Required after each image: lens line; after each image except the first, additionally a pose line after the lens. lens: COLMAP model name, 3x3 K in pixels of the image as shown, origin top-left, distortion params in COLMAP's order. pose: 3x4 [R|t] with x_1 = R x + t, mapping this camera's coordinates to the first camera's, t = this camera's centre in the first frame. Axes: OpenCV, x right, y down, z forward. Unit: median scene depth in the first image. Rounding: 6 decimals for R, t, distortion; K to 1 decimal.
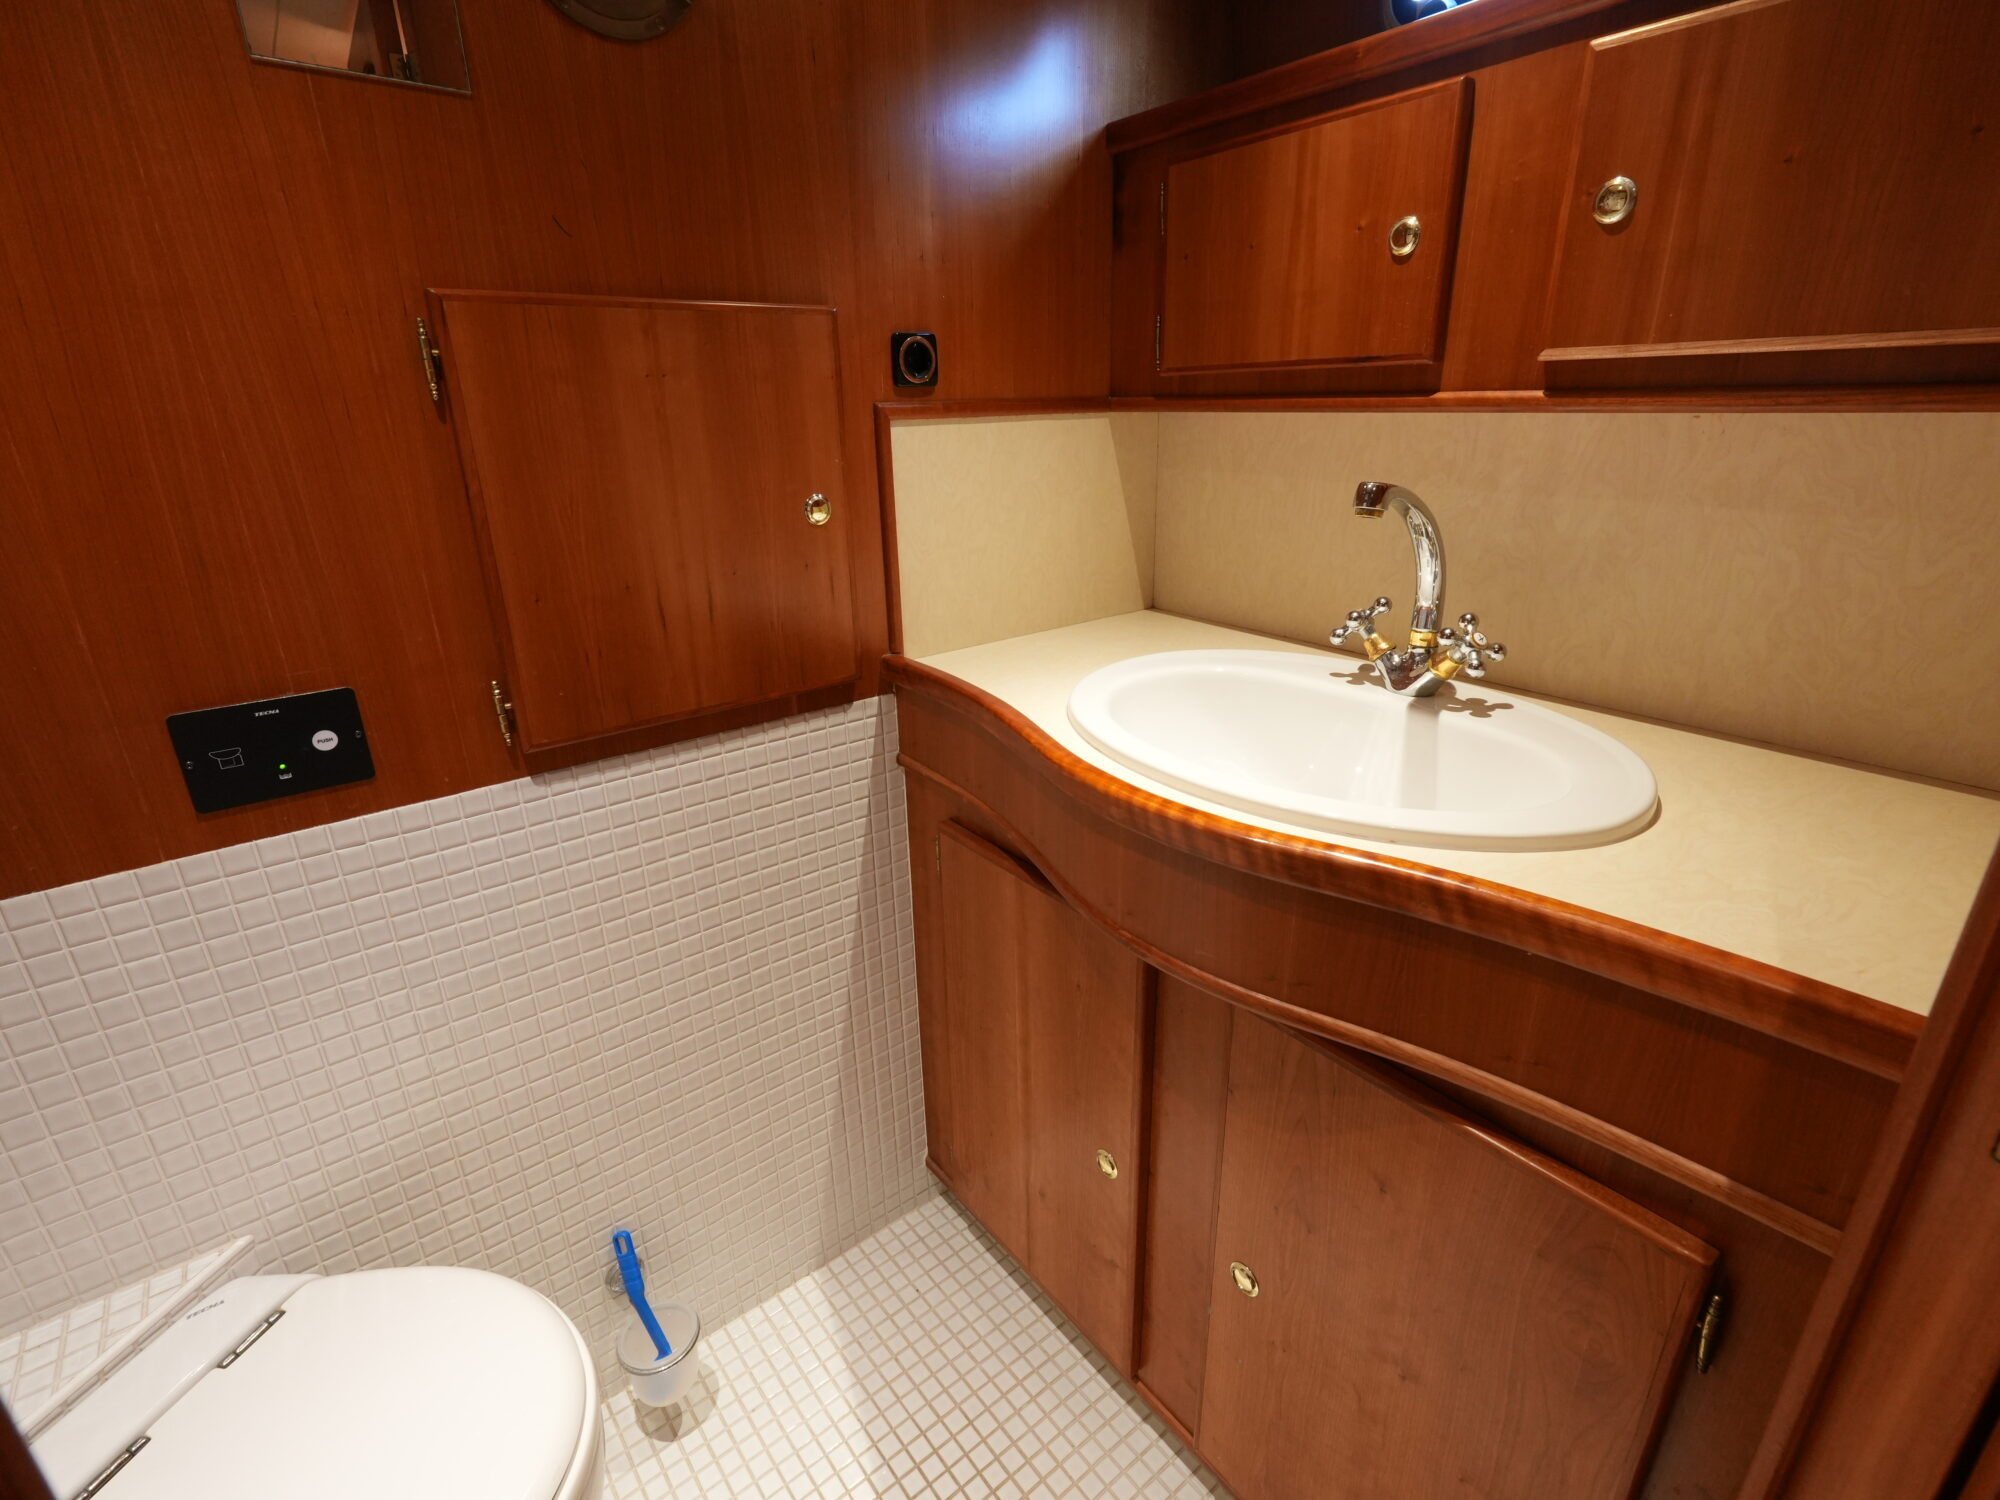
lens RADIAL K [[940.7, 0, 1001.5], [0, 940.7, 745.7], [0, 0, 1]] dist [0.001412, -0.000807]
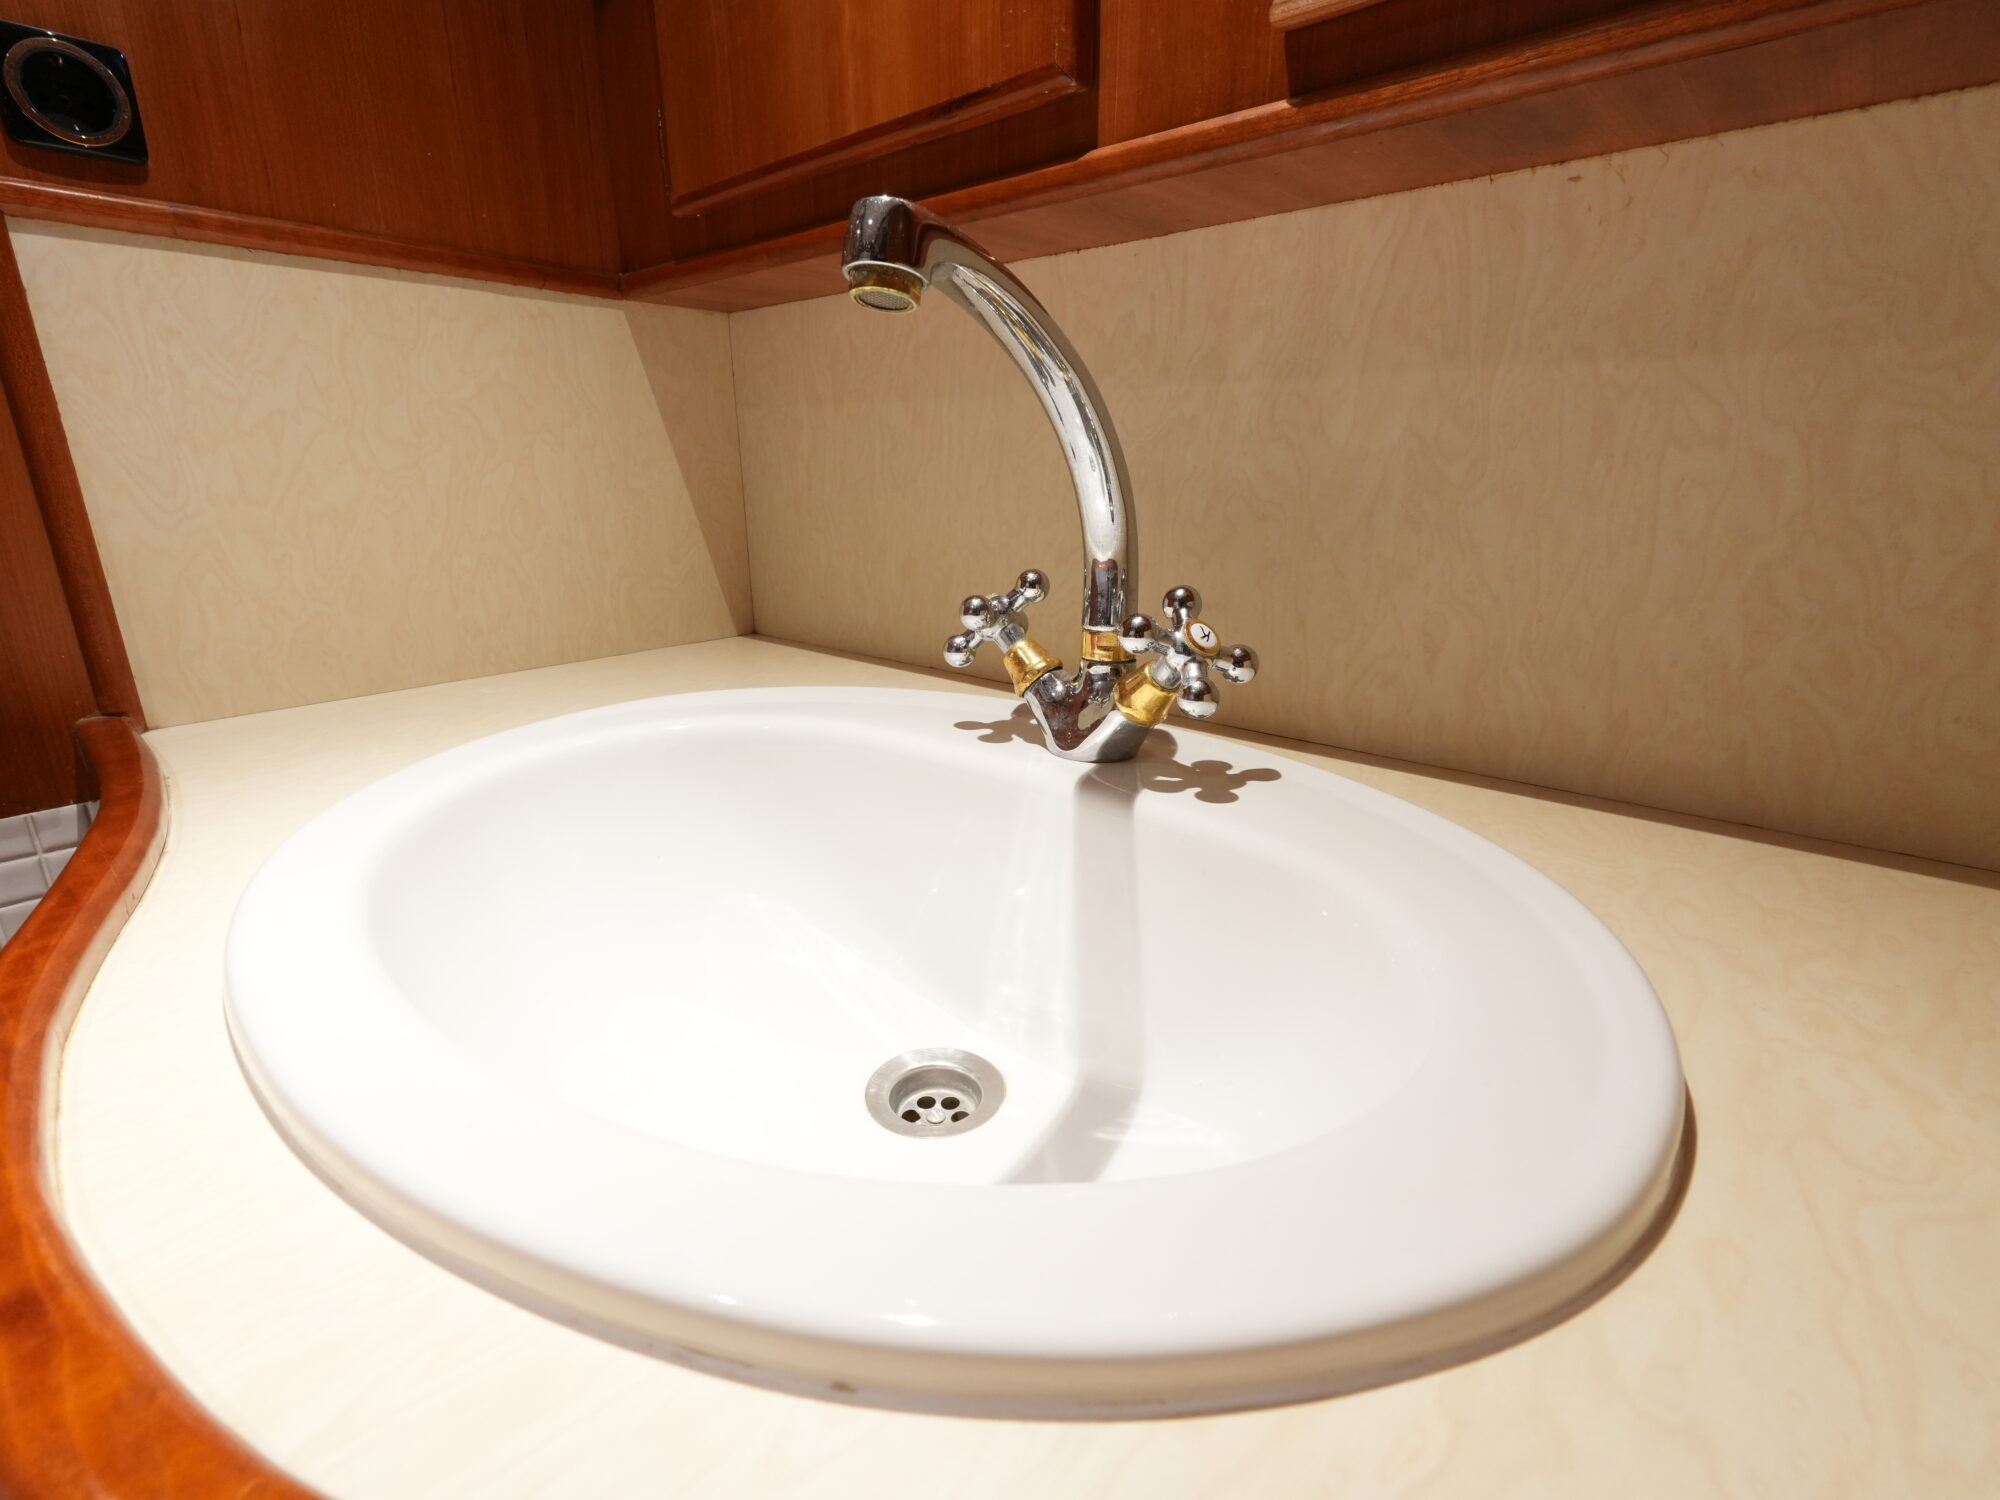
lens RADIAL K [[940.7, 0, 1001.5], [0, 940.7, 745.7], [0, 0, 1]] dist [0.001412, -0.000807]
pose [[0.979242, -0.040028, 0.198701, 0.289694], [0.053677, 0.996519, -0.063783, -0.031666], [-0.195456, 0.073124, 0.977983, 0.520325]]
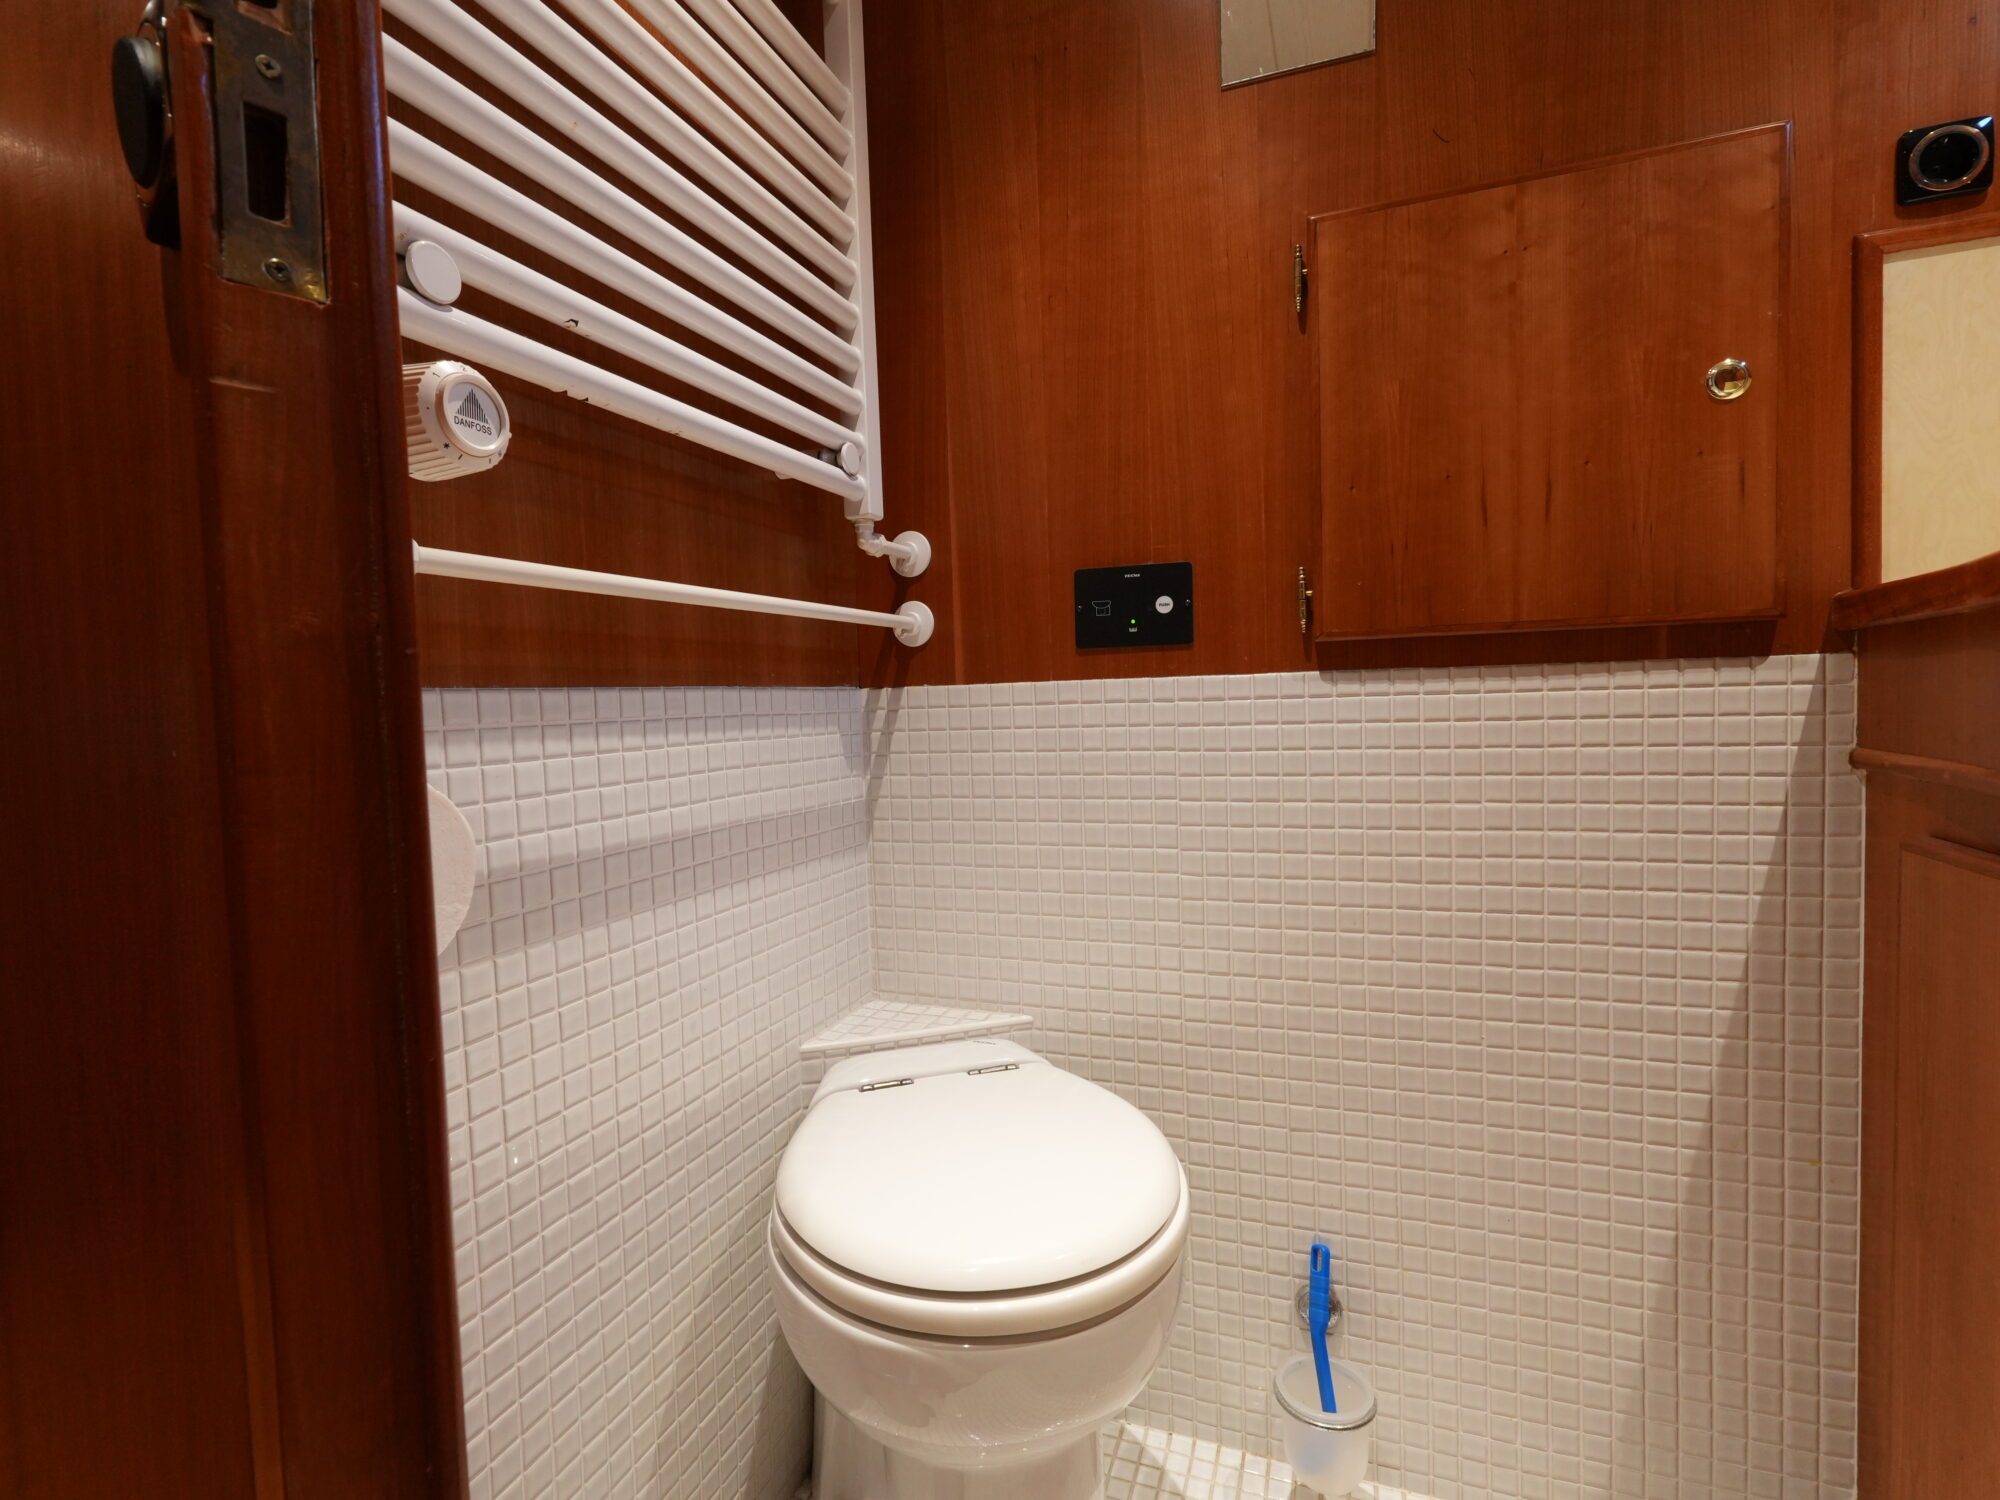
lens RADIAL K [[940.7, 0, 1001.5], [0, 940.7, 745.7], [0, 0, 1]] dist [0.001412, -0.000807]
pose [[0.514316, 0.042644, -0.856540, 0.182947], [-0.278219, 0.953041, -0.119611, 0.312142], [0.811217, 0.299823, 0.502029, 0.234507]]
